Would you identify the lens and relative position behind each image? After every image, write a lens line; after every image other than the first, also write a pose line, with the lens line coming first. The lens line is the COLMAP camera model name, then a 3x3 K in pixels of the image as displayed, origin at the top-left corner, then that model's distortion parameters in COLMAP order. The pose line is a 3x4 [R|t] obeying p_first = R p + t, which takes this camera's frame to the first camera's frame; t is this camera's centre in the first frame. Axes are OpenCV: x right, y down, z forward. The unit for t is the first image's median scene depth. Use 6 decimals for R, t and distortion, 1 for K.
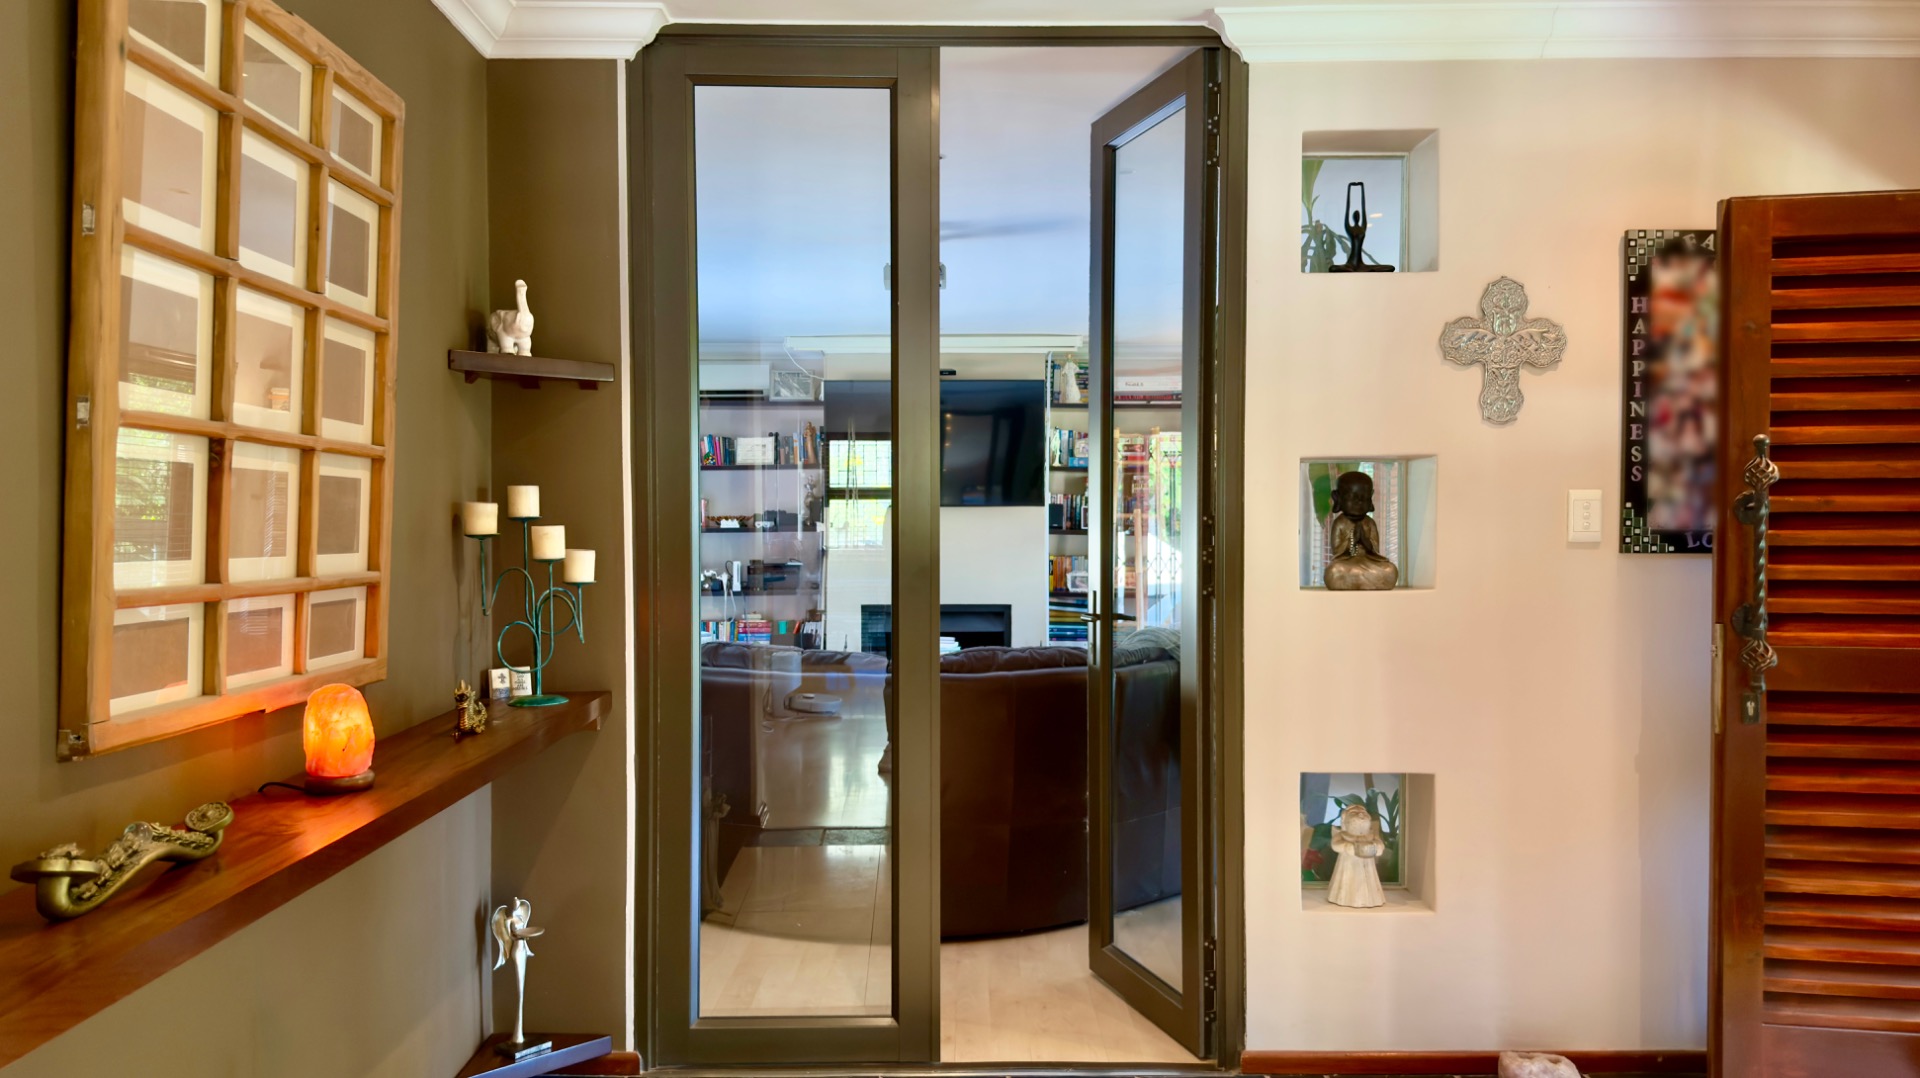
lens RADIAL K [[1363.1, 0, 958.6], [0, 1363.1, 534.6], [0, 0, 1]] dist [0.012346, -0.020893]
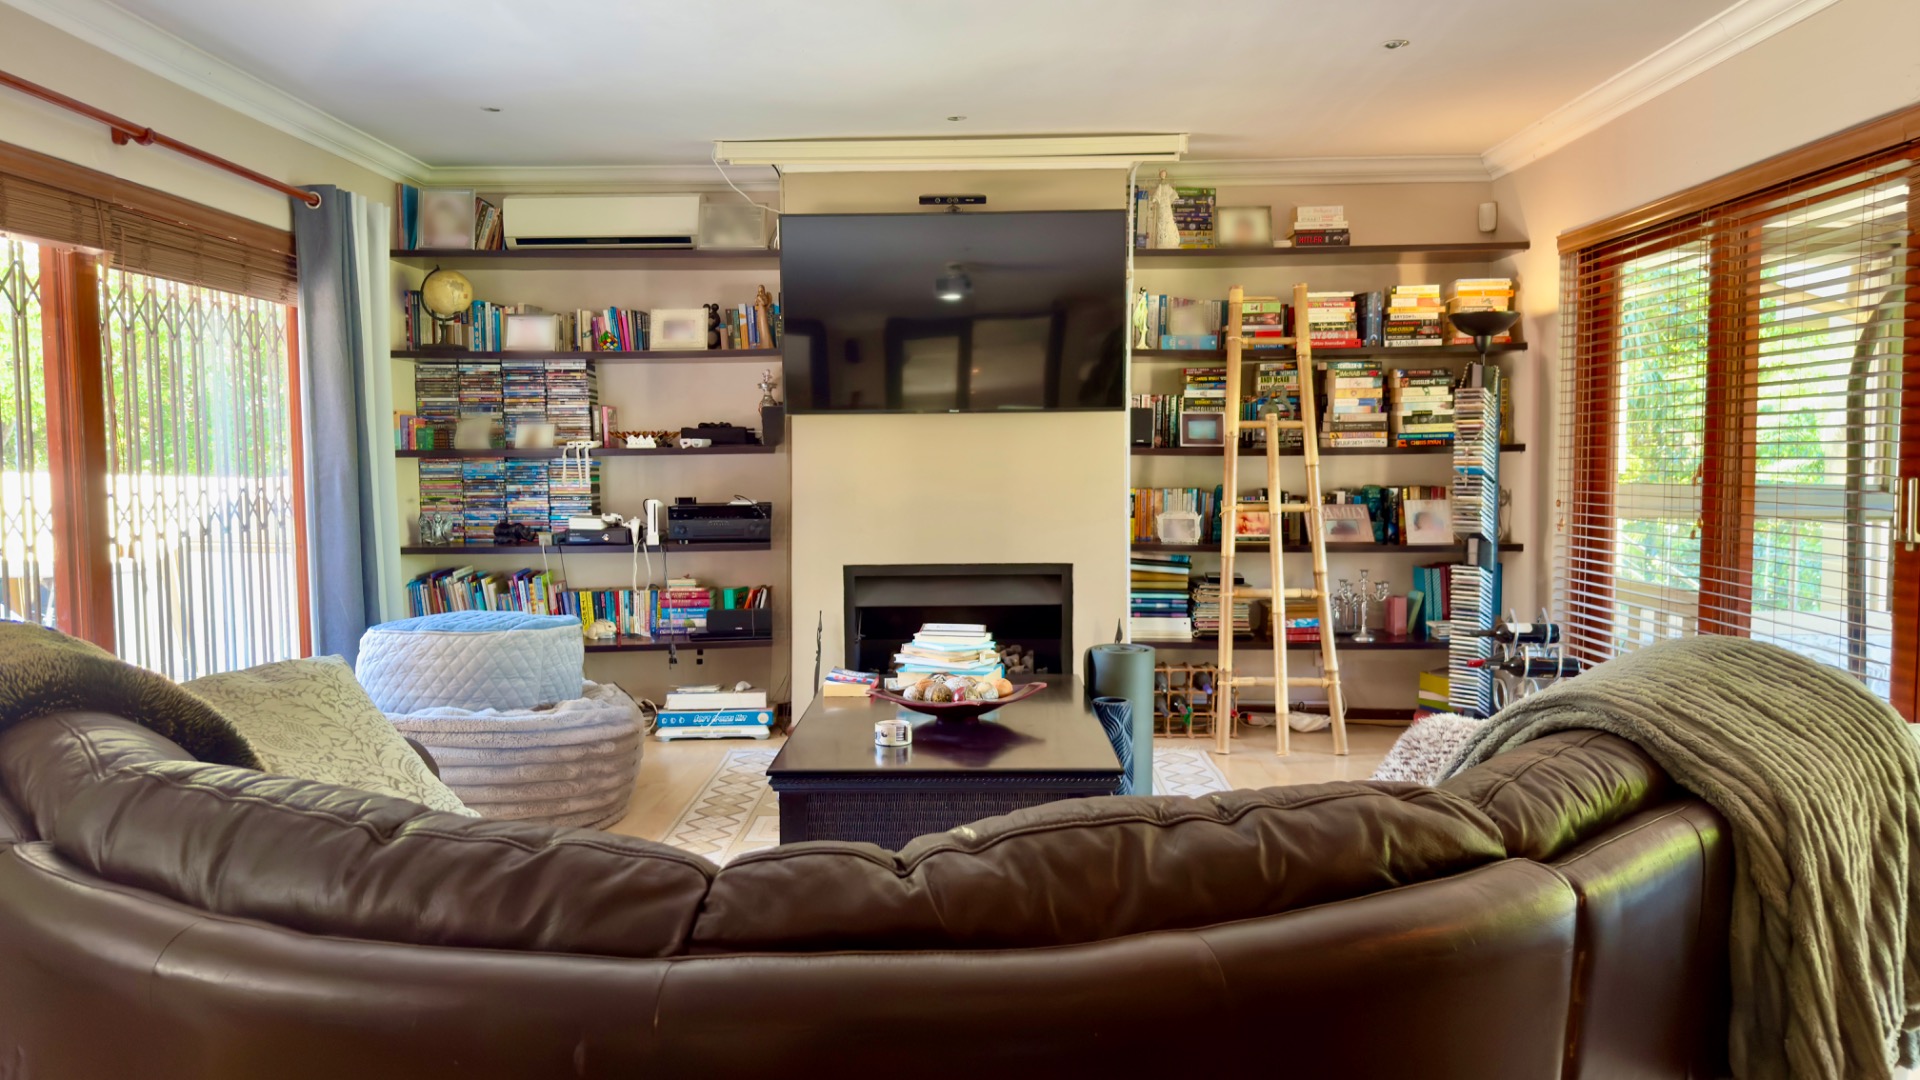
lens RADIAL K [[1363.1, 0, 956.5], [0, 1363.1, 543.9], [0, 0, 1]] dist [0.012346, -0.020893]
pose [[0.999660, -0.005277, -0.025528, -0.000541], [0.006655, 0.998508, 0.054200, 0.006262], [0.025204, -0.054352, 0.998204, 0.345615]]
